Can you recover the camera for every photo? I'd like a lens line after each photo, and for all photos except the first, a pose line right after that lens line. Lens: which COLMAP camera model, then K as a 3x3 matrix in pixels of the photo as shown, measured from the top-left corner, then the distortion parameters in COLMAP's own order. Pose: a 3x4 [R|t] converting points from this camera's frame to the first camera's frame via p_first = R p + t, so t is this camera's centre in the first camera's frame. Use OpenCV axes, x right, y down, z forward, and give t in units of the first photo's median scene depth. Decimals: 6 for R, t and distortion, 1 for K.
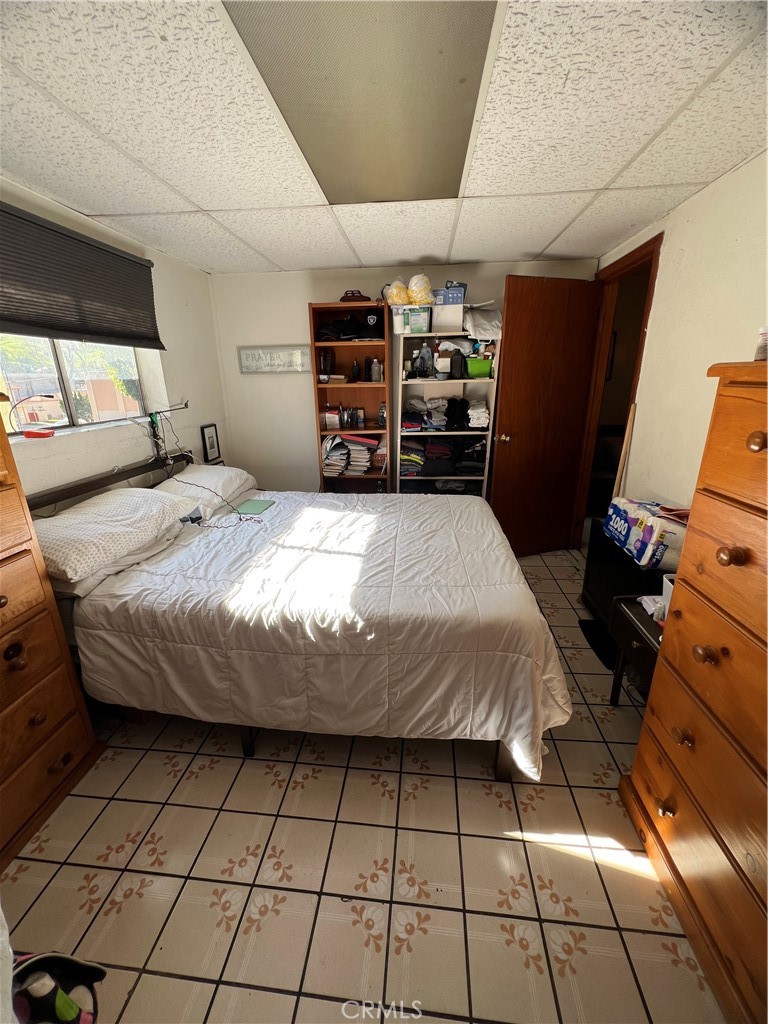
lens RADIAL K [[411.6, 0, 382.7], [0, 411.6, 511.6], [0, 0, 1]] dist [0.000107, 0.000323]
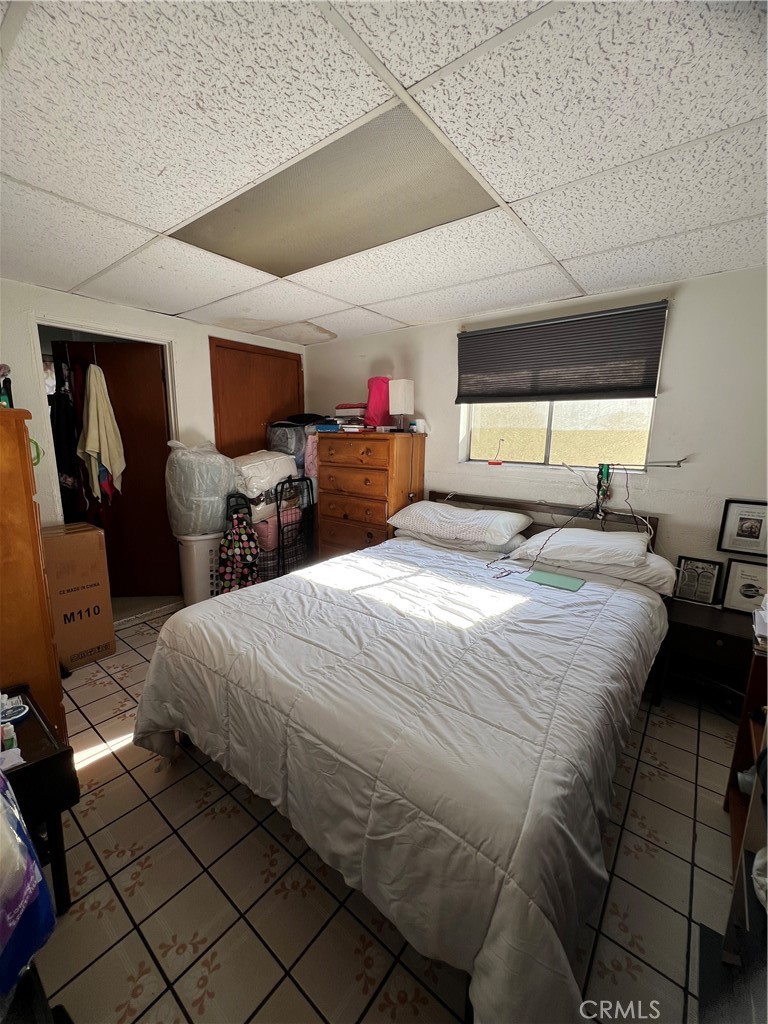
lens RADIAL K [[411.6, 0, 382.8], [0, 411.6, 509.8], [0, 0, 1]] dist [0.000107, 0.000323]
pose [[-0.537452, 0.152174, -0.829451, 0.666055], [-0.273917, 0.898749, 0.342375, -0.411094], [0.797568, 0.411211, -0.441352, 1.308943]]
